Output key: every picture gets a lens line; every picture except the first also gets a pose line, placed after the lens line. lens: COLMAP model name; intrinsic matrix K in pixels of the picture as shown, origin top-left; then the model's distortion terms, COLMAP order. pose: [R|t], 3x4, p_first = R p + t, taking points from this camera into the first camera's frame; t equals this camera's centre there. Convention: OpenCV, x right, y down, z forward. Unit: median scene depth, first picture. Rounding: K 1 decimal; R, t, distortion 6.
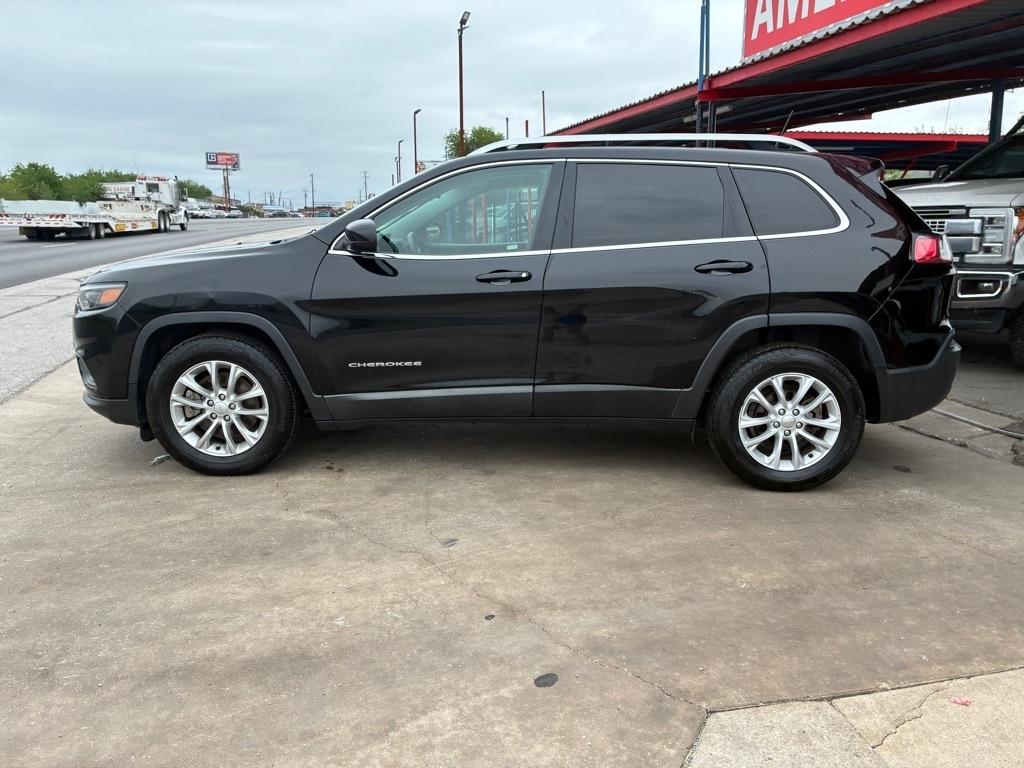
lens RADIAL K [[775.1, 0, 519.3], [0, 775.1, 382.1], [0, 0, 1]] dist [0.048658, -0.061454]
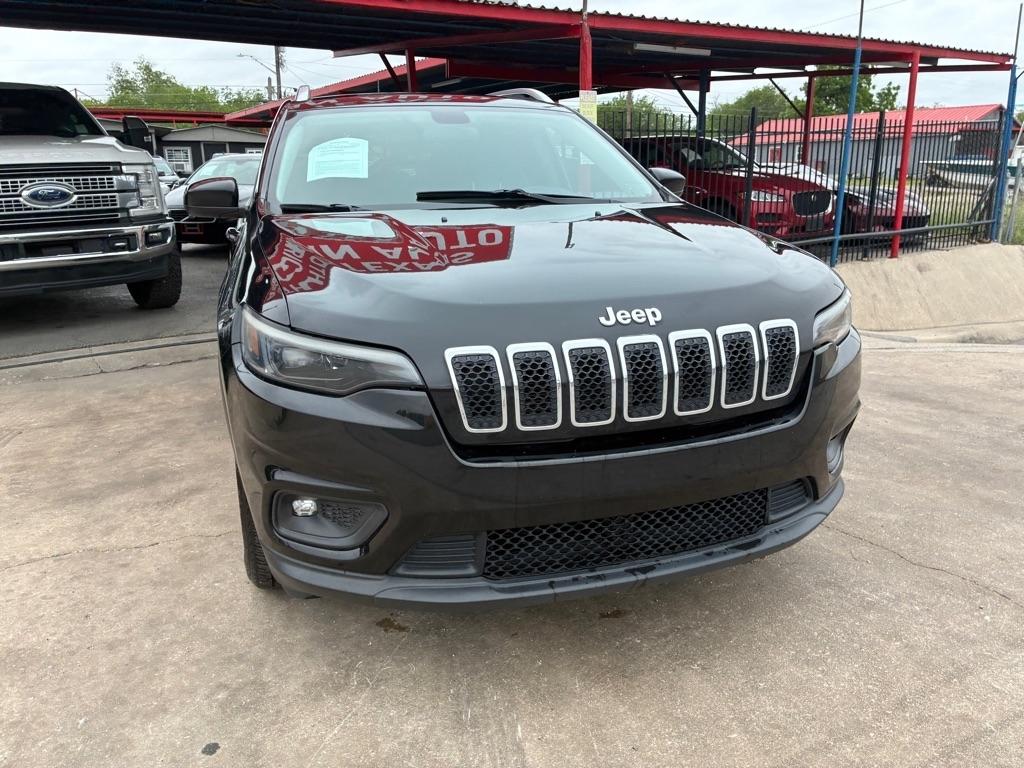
lens RADIAL K [[775.1, 0, 522.8], [0, 775.1, 376.1], [0, 0, 1]] dist [0.048658, -0.061454]
pose [[-0.347376, -0.238421, 0.906910, -1.036684], [0.208354, 0.923338, 0.322546, -0.305977], [-0.914286, 0.301003, -0.271070, 1.437171]]
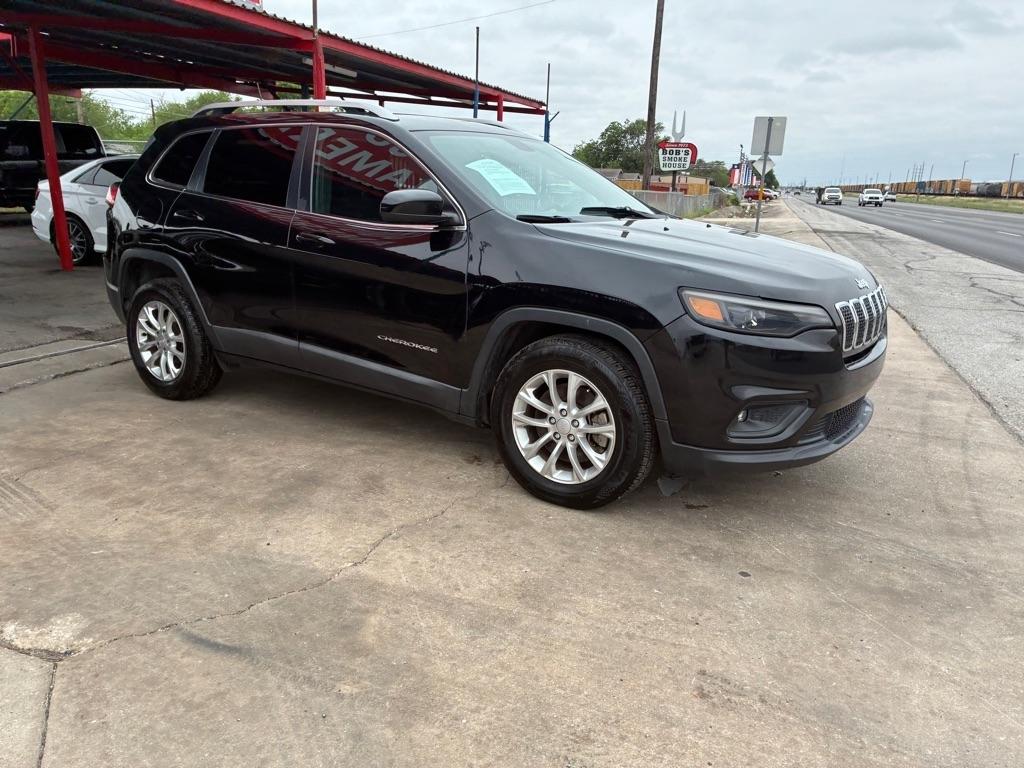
lens RADIAL K [[775.1, 0, 523.0], [0, 775.1, 382.3], [0, 0, 1]] dist [0.048658, -0.061454]
pose [[-0.851204, -0.163945, 0.498572, -0.751710], [0.069371, 0.906479, 0.416514, -0.461025], [-0.520231, 0.389124, -0.760225, 2.136251]]
